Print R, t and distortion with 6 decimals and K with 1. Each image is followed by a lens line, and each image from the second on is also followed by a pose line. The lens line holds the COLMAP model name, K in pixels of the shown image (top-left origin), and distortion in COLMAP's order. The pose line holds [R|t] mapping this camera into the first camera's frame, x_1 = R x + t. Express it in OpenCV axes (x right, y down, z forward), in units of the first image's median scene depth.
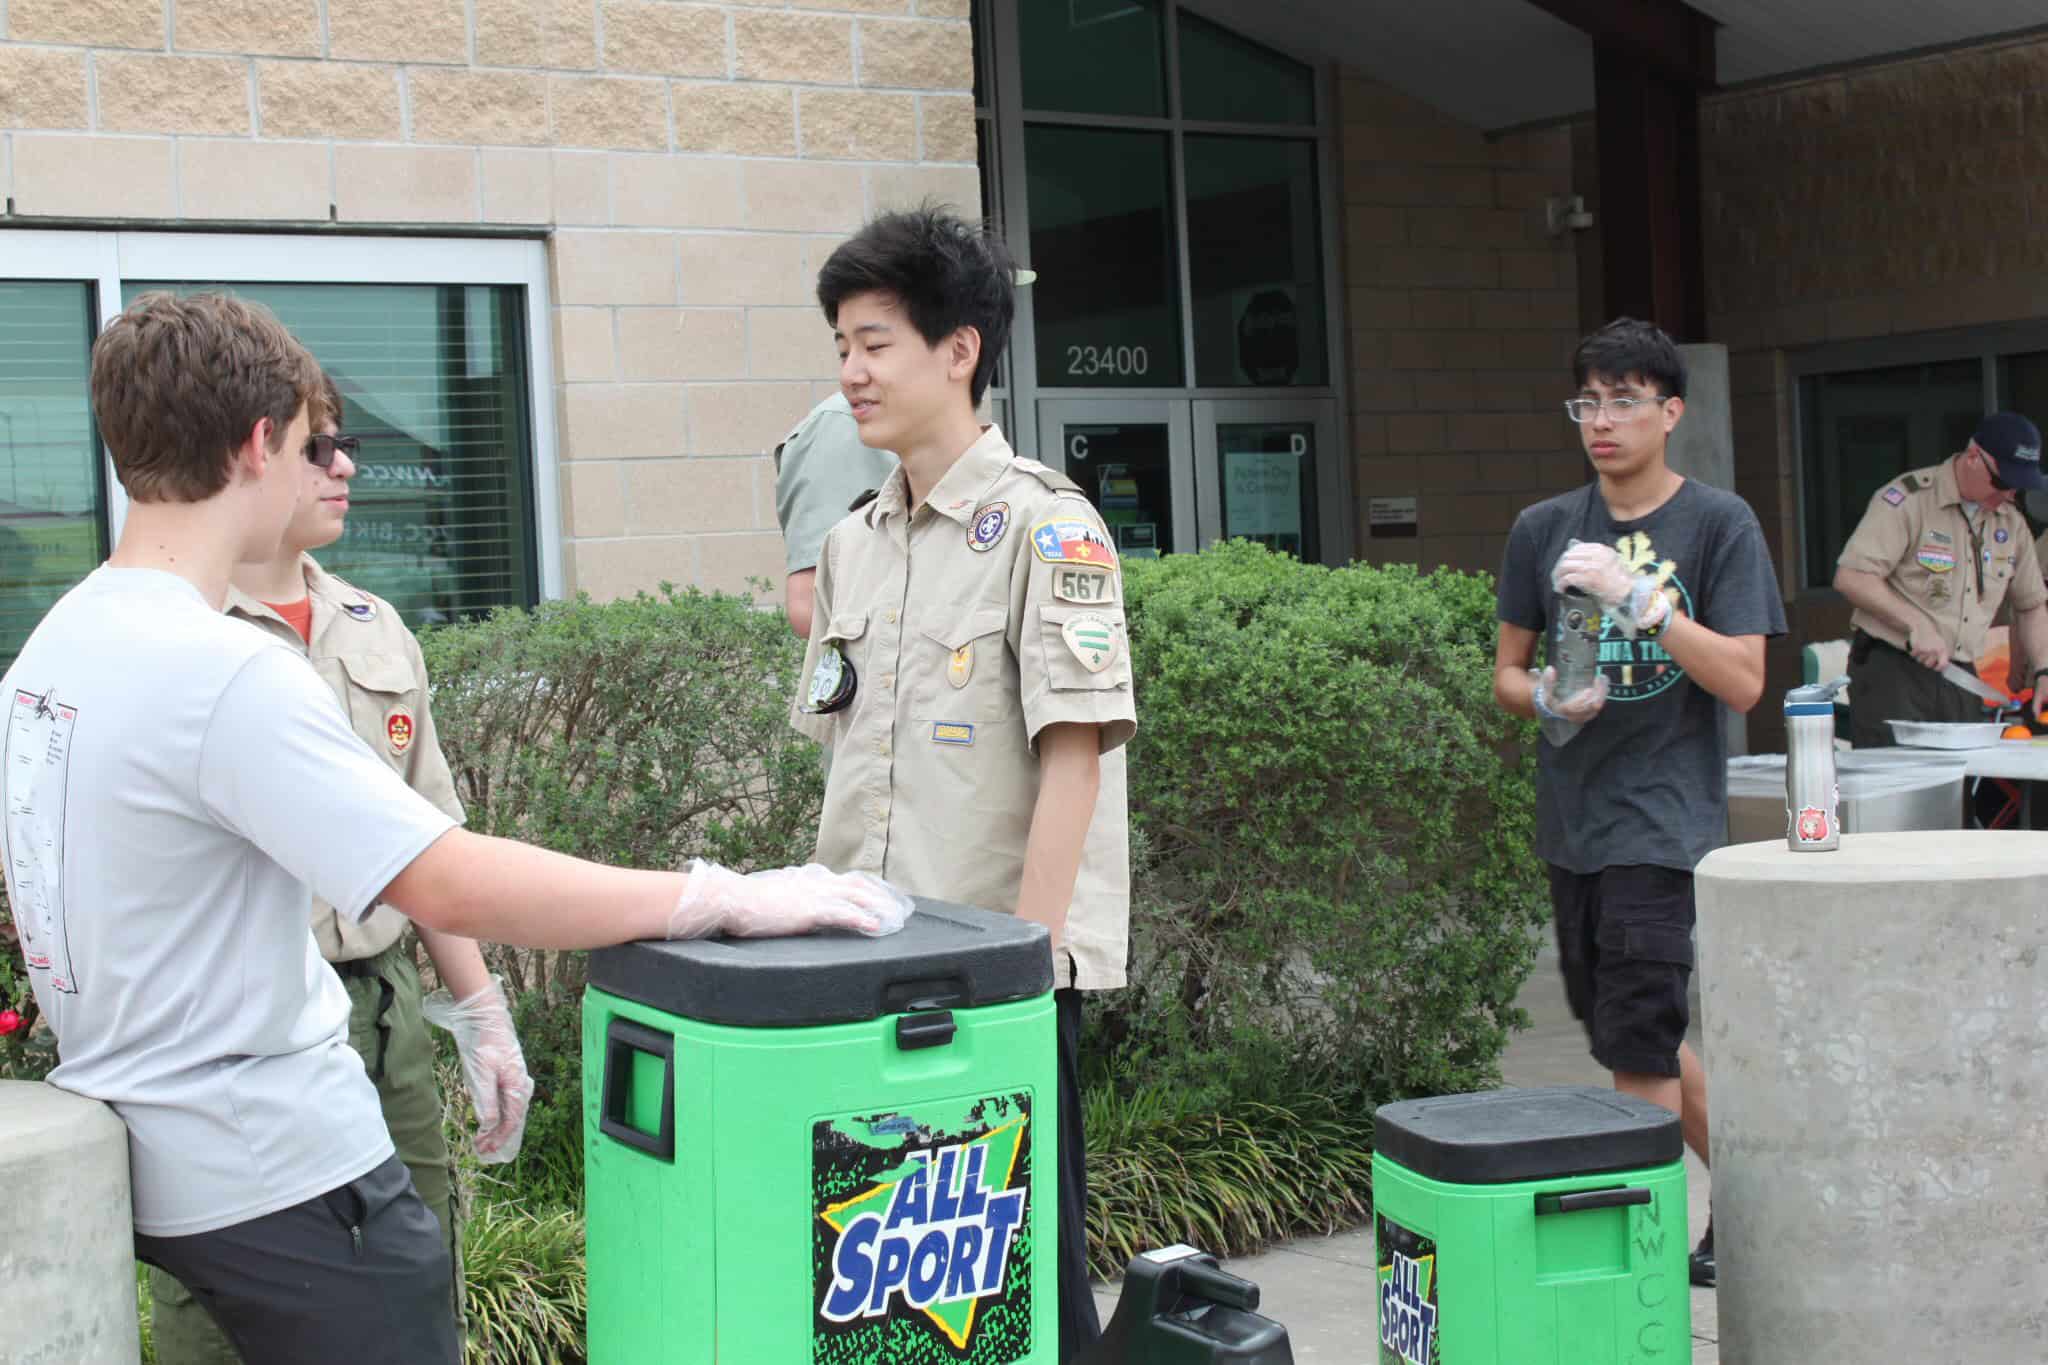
lens RADIAL K [[3686.6, 0, 1022.7], [0, 3686.6, 687.4], [0, 0, 1]] dist [0.017372, 0.000000]
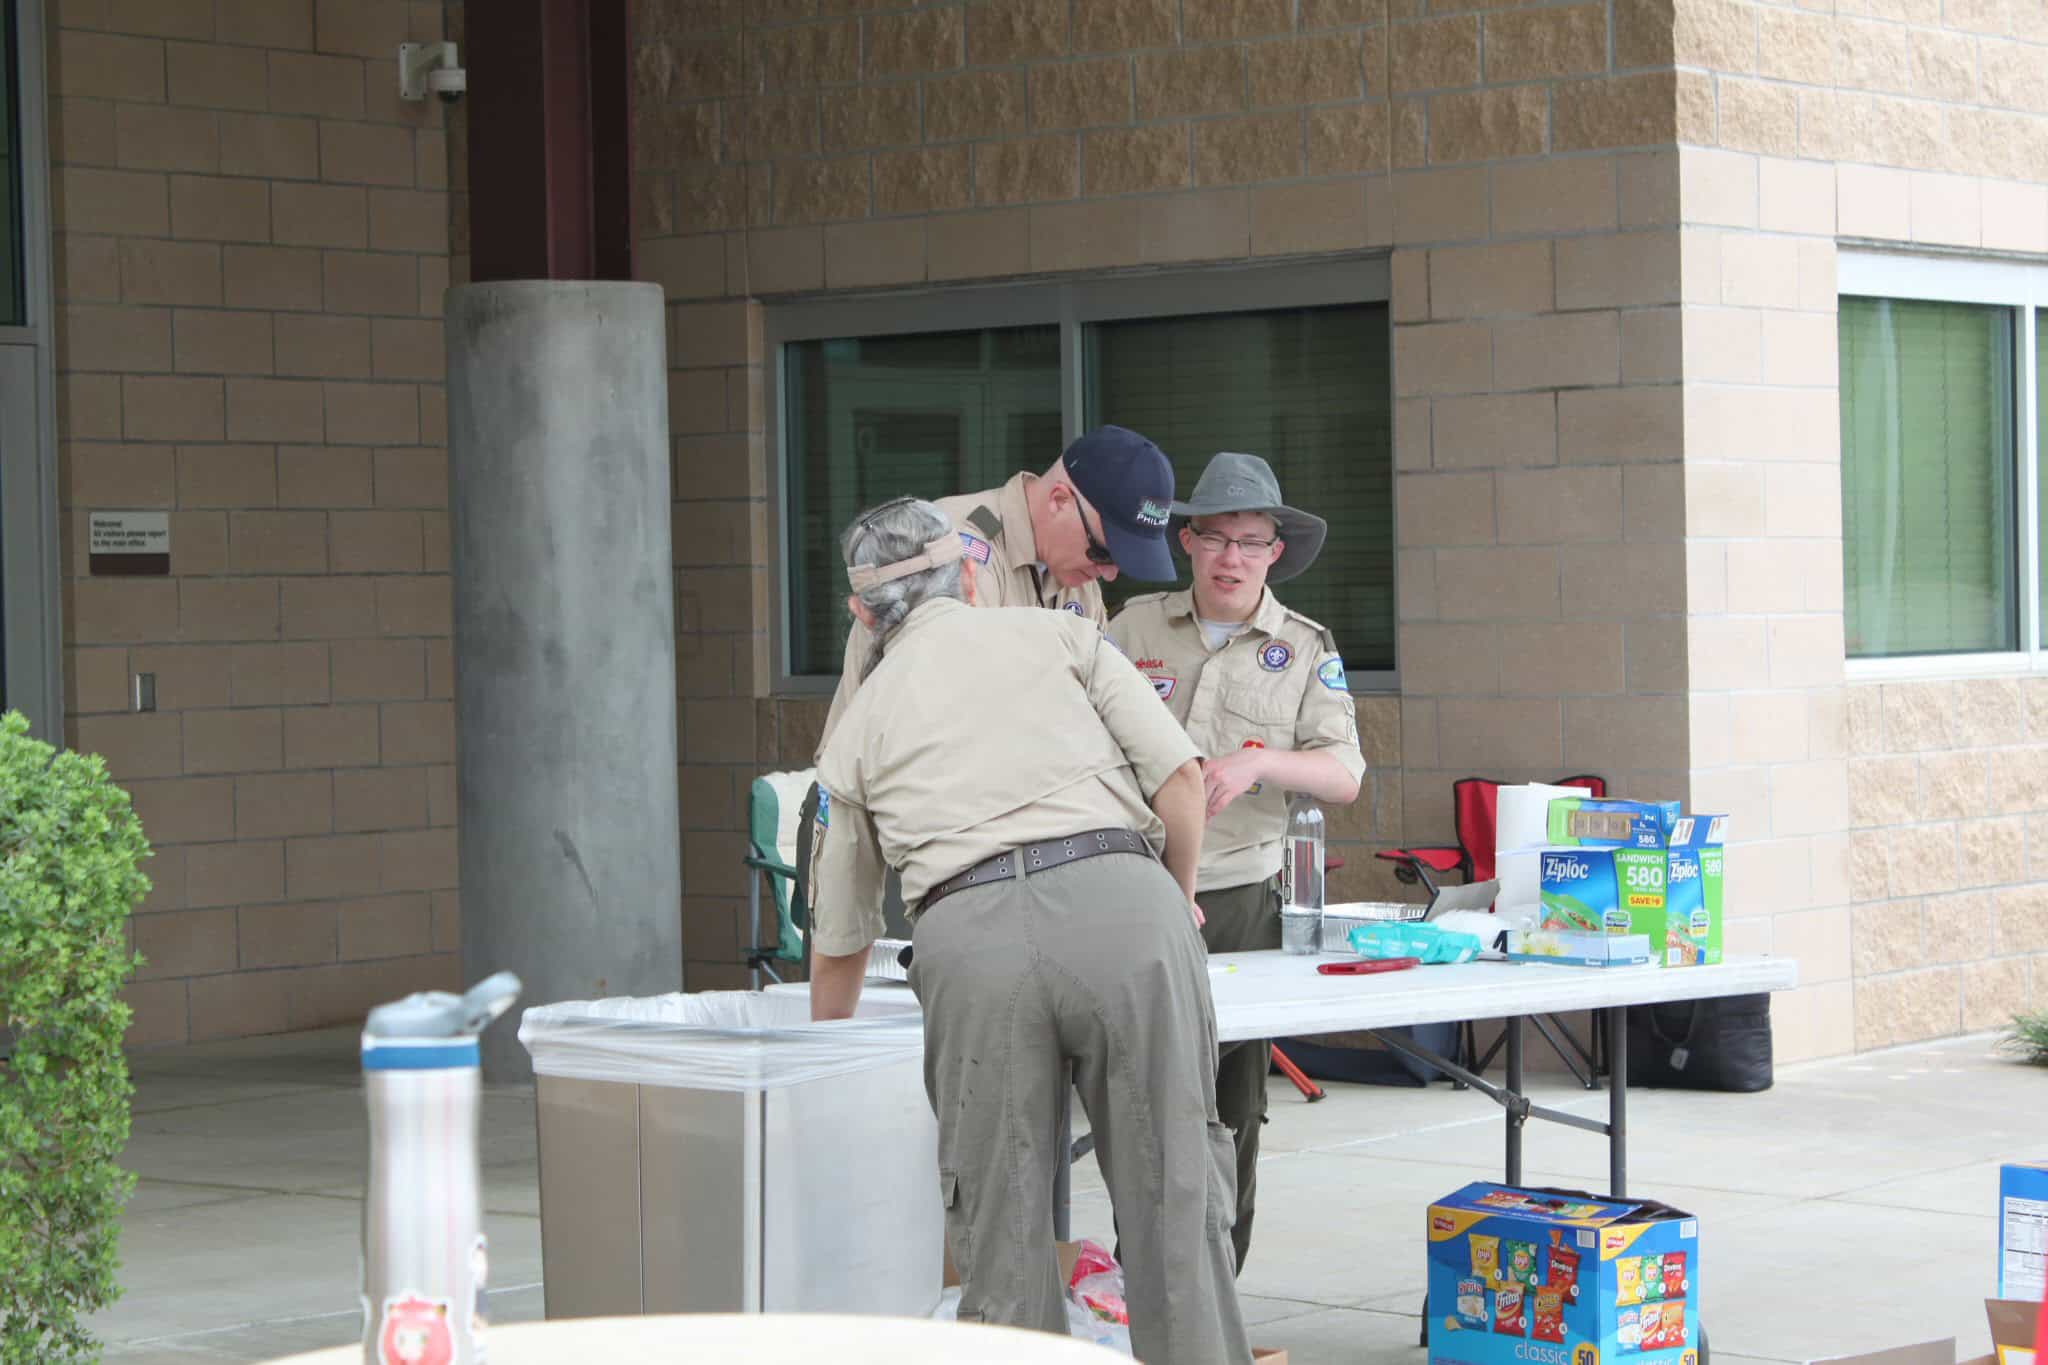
lens RADIAL K [[5057.8, 0, 1024.7], [0, 5057.8, 685.1], [0, 0, 1]] dist [0.082242, 0.000000]
pose [[0.971997, 0.025086, 0.233652, 0.048926], [-0.020907, 0.999574, -0.020348, -0.008542], [-0.234063, 0.014894, 0.972107, 0.145416]]
